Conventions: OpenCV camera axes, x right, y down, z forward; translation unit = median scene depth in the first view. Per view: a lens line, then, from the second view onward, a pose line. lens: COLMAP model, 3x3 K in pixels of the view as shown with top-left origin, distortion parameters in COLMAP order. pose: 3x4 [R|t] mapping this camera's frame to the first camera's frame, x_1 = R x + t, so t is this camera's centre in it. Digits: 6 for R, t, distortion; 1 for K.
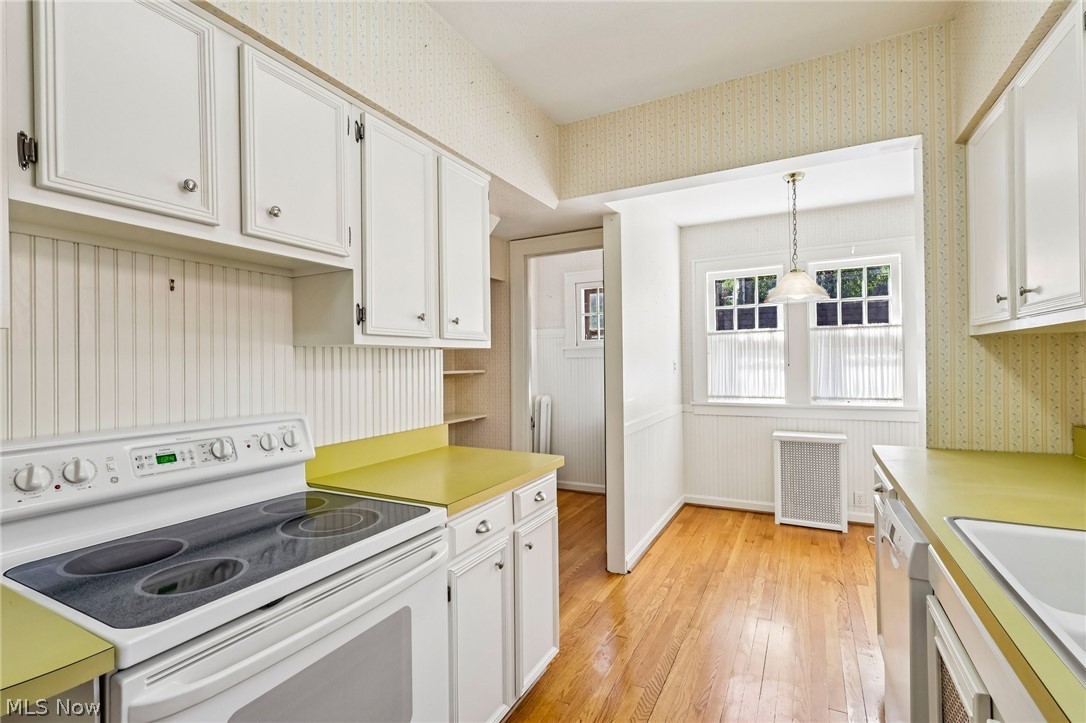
lens RADIAL K [[502.6, 0, 542.9], [0, 502.6, 364.7], [0, 0, 1]] dist [-0.002933, 0.001613]
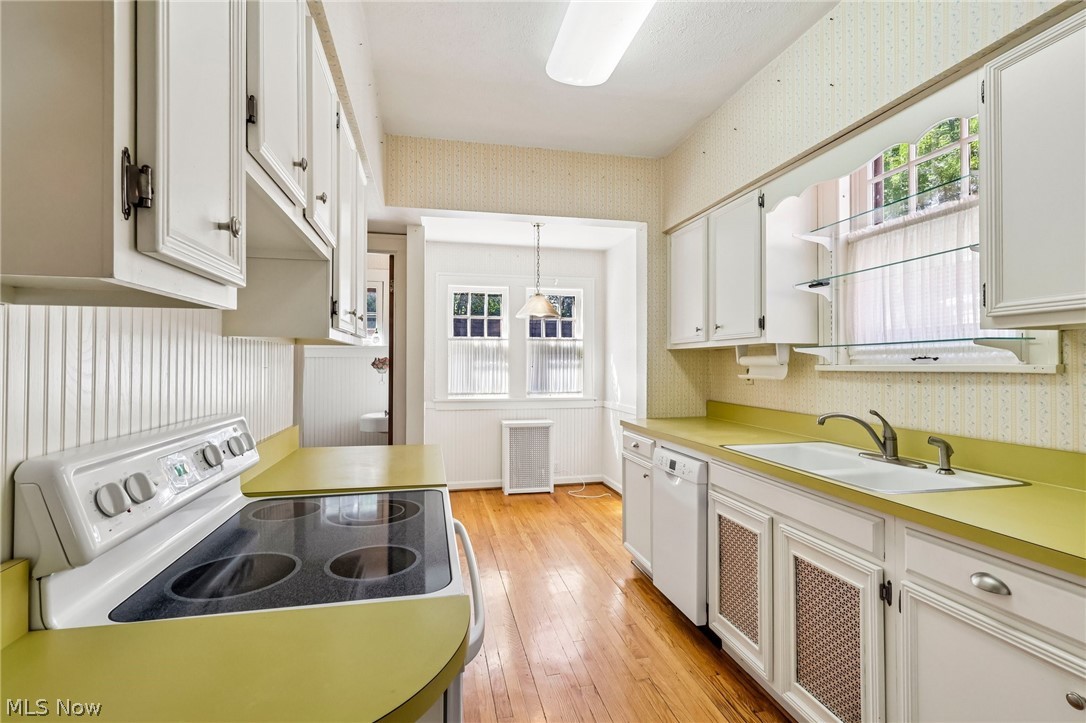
lens RADIAL K [[502.6, 0, 537.9], [0, 502.6, 362.5], [0, 0, 1]] dist [-0.002933, 0.001613]
pose [[0.765387, 0.022675, 0.643170, -0.280652], [-0.013818, 0.999728, -0.018801, 0.012277], [-0.643422, 0.005503, 0.765492, -0.001768]]
